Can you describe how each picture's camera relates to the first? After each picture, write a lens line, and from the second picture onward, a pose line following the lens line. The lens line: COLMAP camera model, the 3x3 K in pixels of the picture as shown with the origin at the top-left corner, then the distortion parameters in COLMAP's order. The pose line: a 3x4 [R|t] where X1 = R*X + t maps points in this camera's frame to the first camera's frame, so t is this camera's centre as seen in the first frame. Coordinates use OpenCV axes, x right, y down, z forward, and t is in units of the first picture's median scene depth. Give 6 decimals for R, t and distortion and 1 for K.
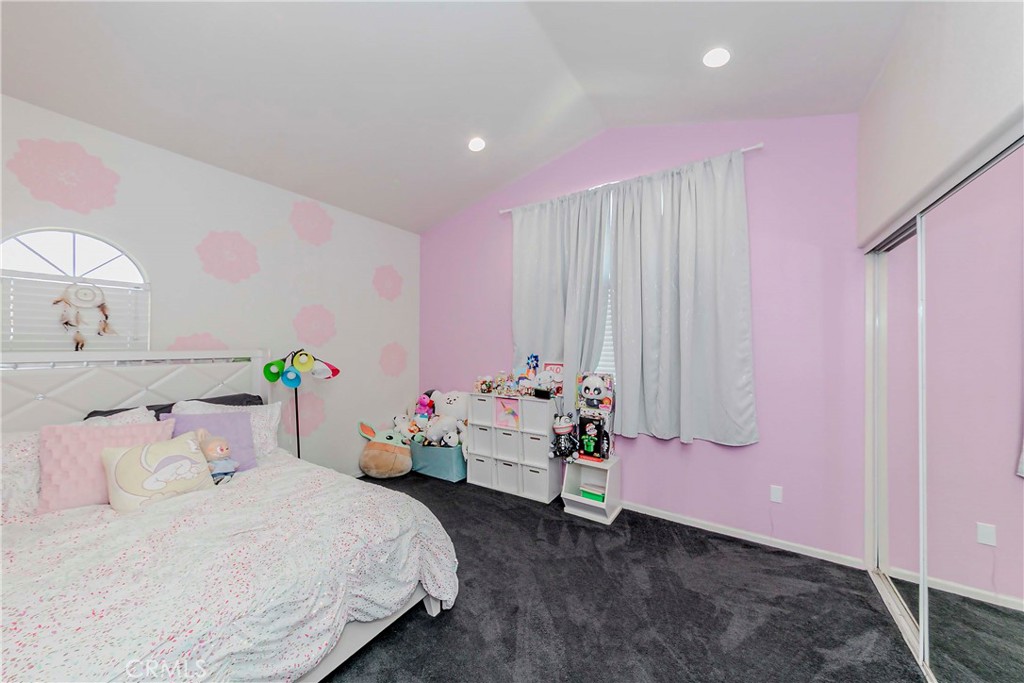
lens RADIAL K [[365.3, 0, 509.7], [0, 365.3, 339.4], [0, 0, 1]] dist [-0.003285, 0.000431]
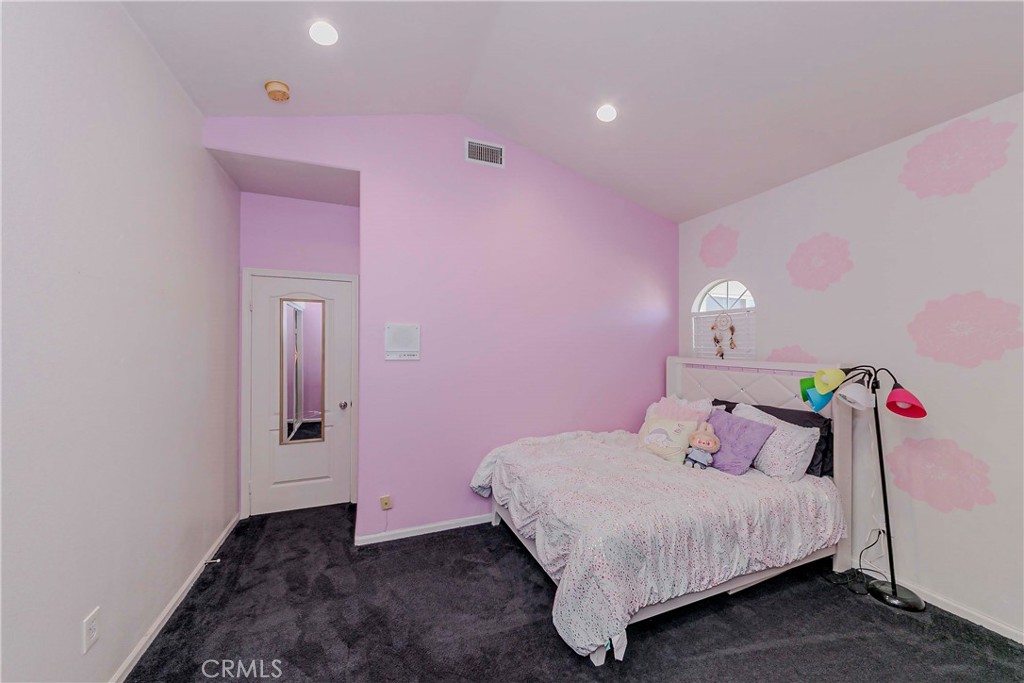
lens RADIAL K [[365.3, 0, 513.5], [0, 365.3, 345.2], [0, 0, 1]] dist [-0.003285, 0.000431]
pose [[-0.579418, -0.011370, -0.814951, 0.543998], [-0.007597, 0.999935, -0.008550, -0.004849], [0.814995, 0.001237, -0.579467, 1.138909]]
